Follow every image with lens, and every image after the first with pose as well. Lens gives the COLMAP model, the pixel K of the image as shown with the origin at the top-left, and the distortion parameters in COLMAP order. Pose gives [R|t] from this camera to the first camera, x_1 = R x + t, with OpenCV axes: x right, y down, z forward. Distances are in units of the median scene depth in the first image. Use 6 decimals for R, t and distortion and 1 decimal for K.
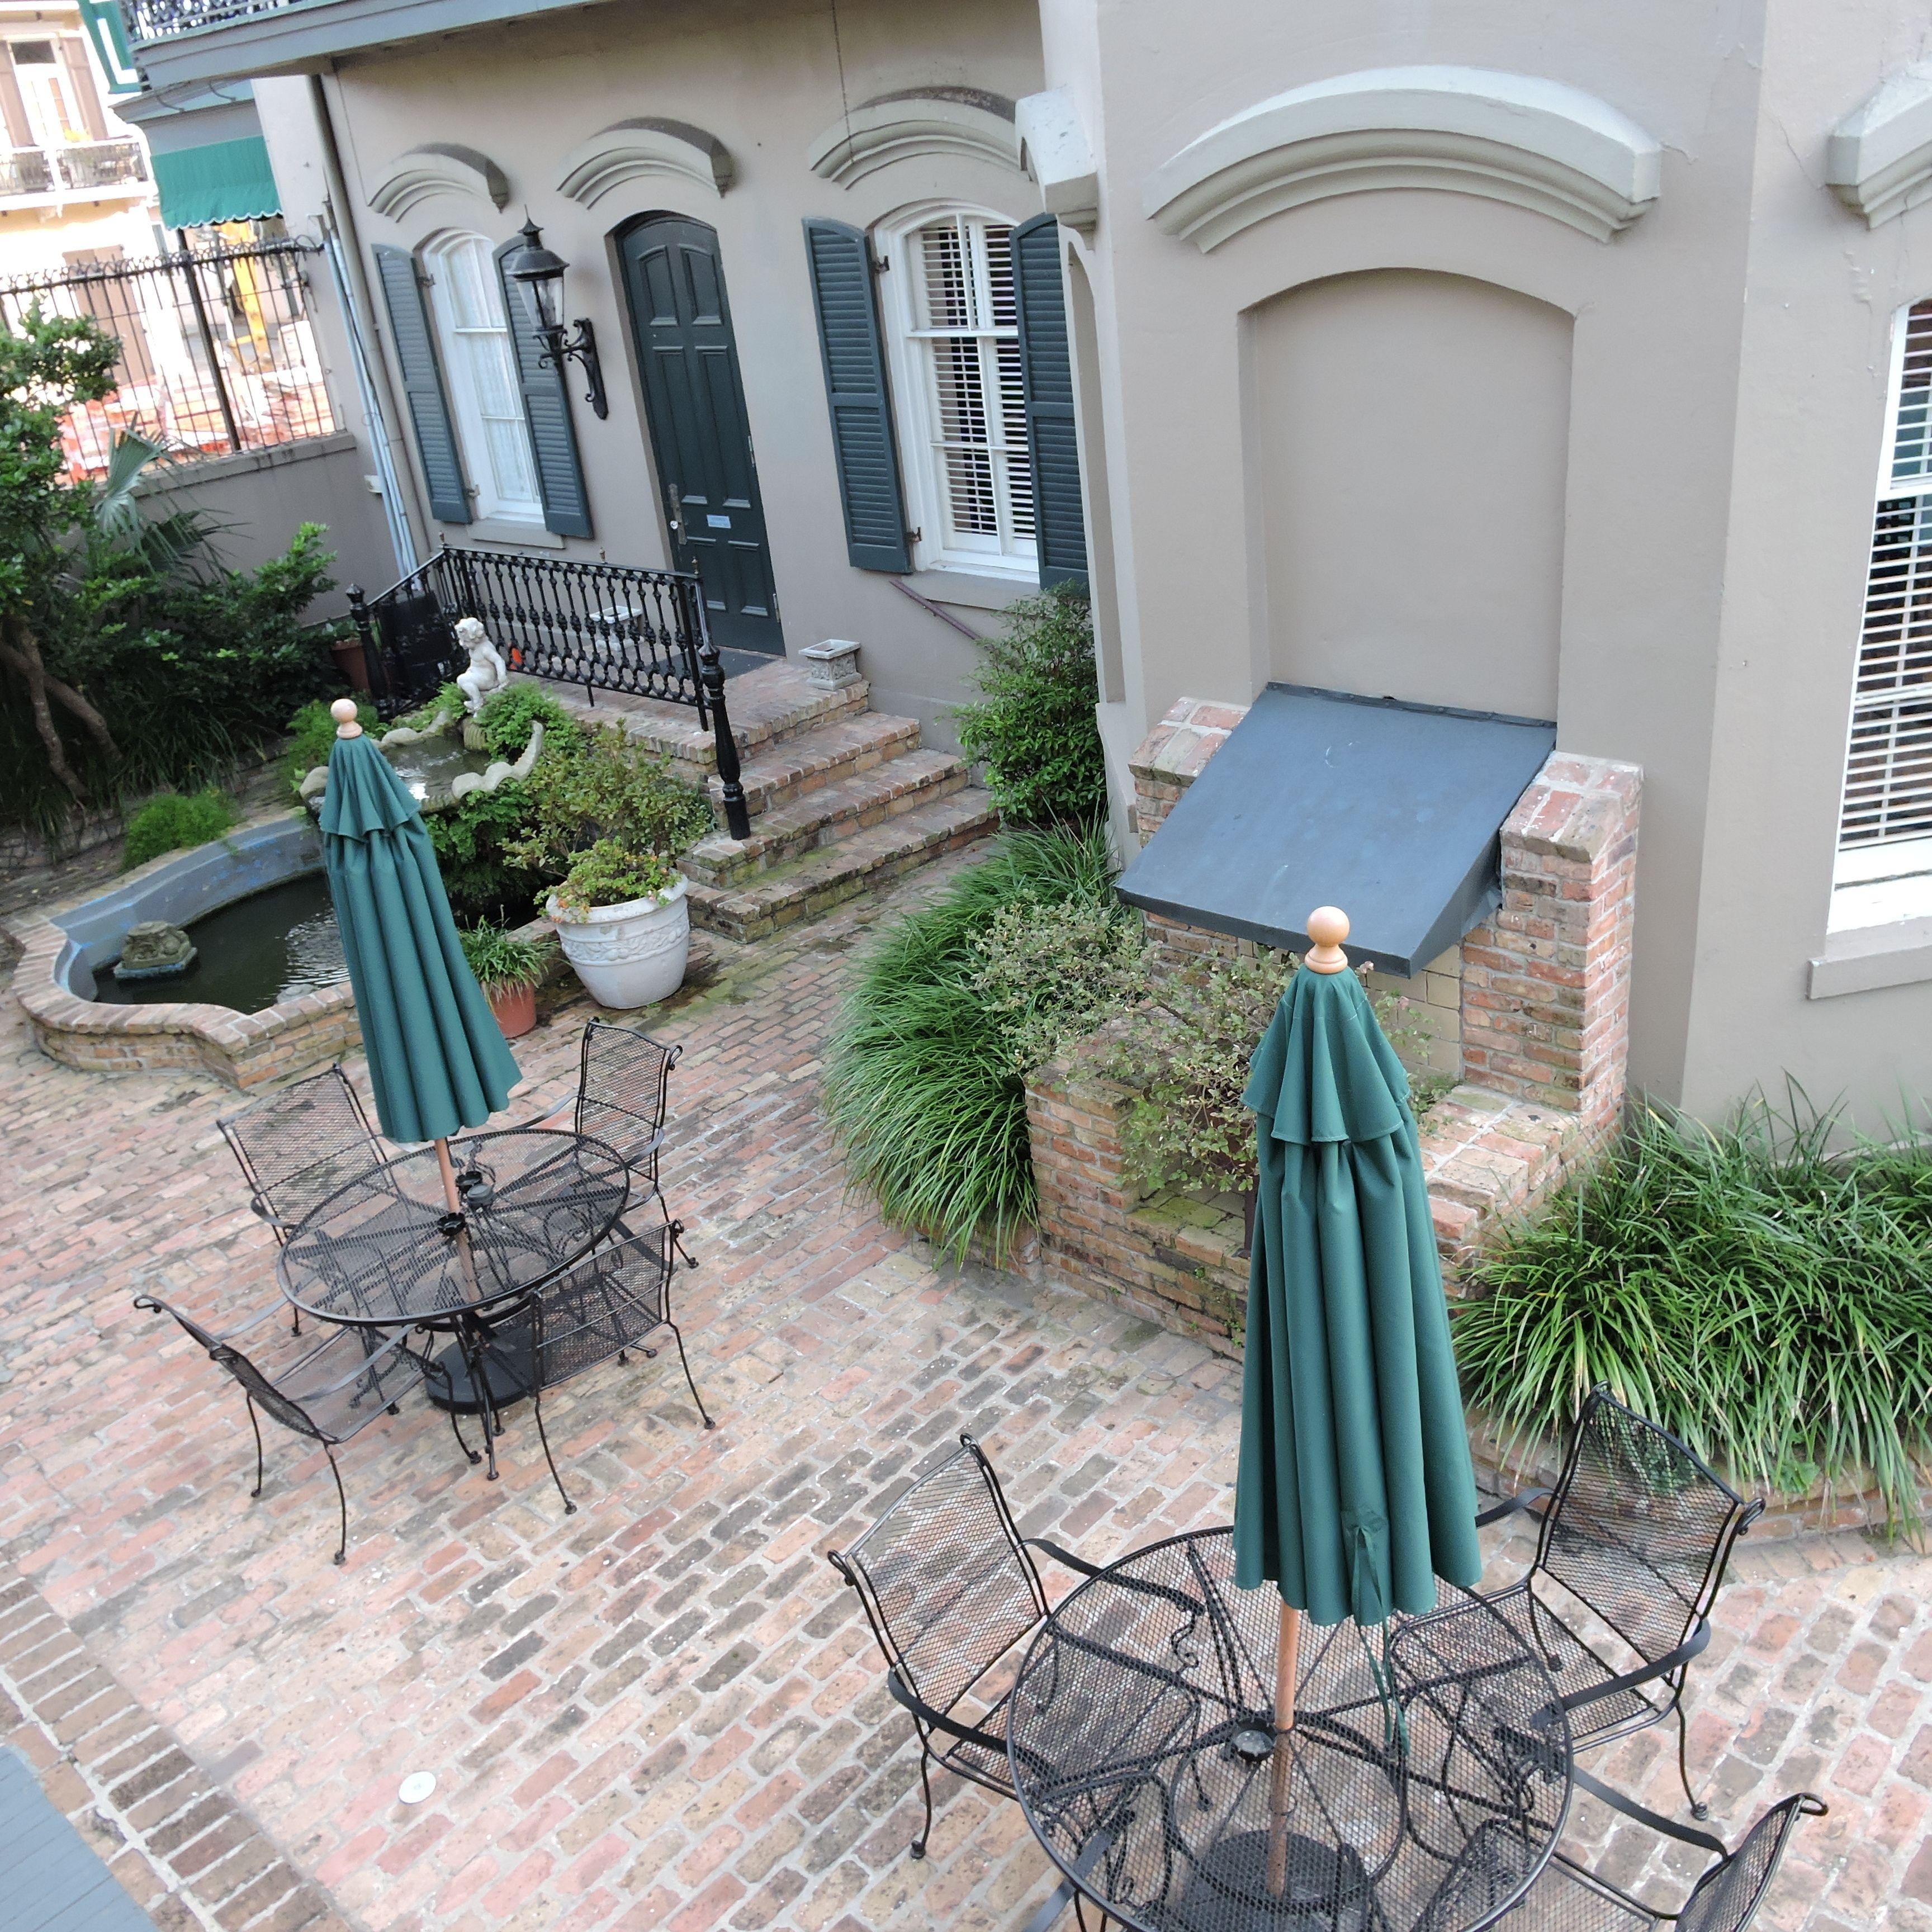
lens RADIAL K [[1845.4, 0, 959.1], [0, 1845.4, 933.2], [0, 0, 1]] dist [0.011792, 0.016095]
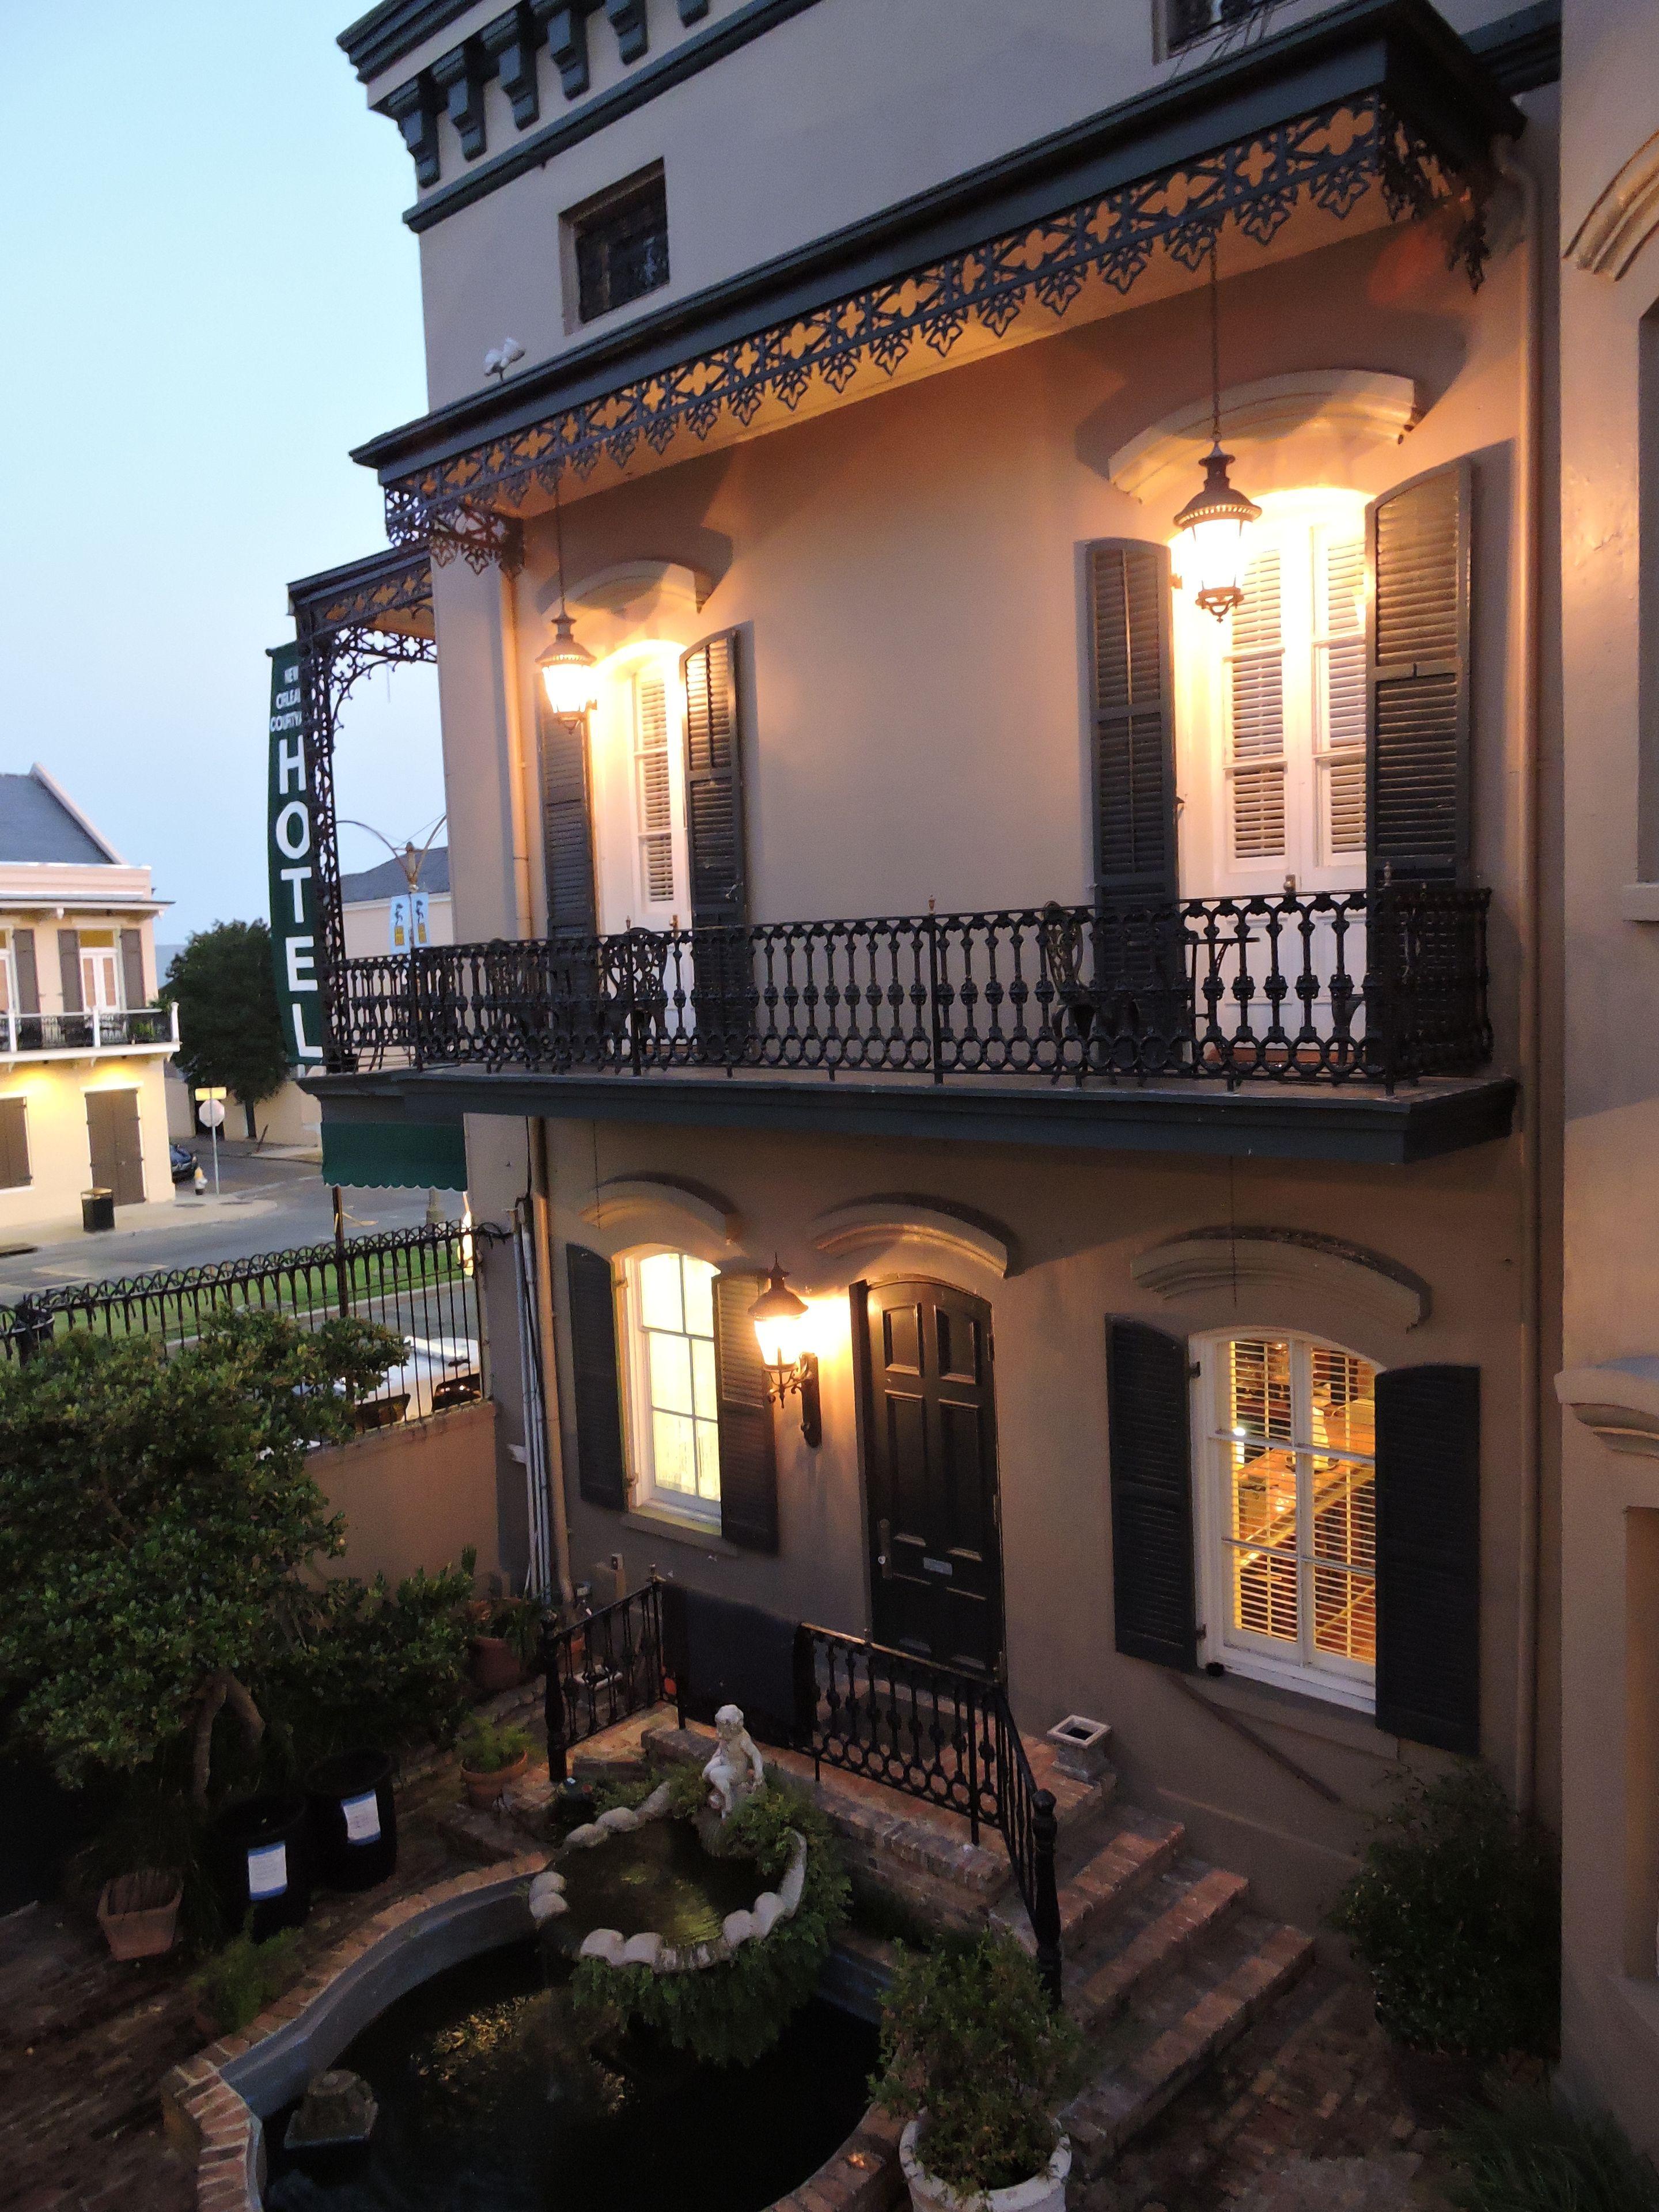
lens RADIAL K [[1589.8, 0, 829.5], [0, 1589.8, 1106.0], [0, 0, 1]] dist [0.000305, -0.006481]
pose [[0.996615, 0.063027, 0.052790, -0.266491], [-0.042020, 0.942392, -0.331861, -0.184590], [-0.070665, 0.328519, 0.941850, 0.143158]]
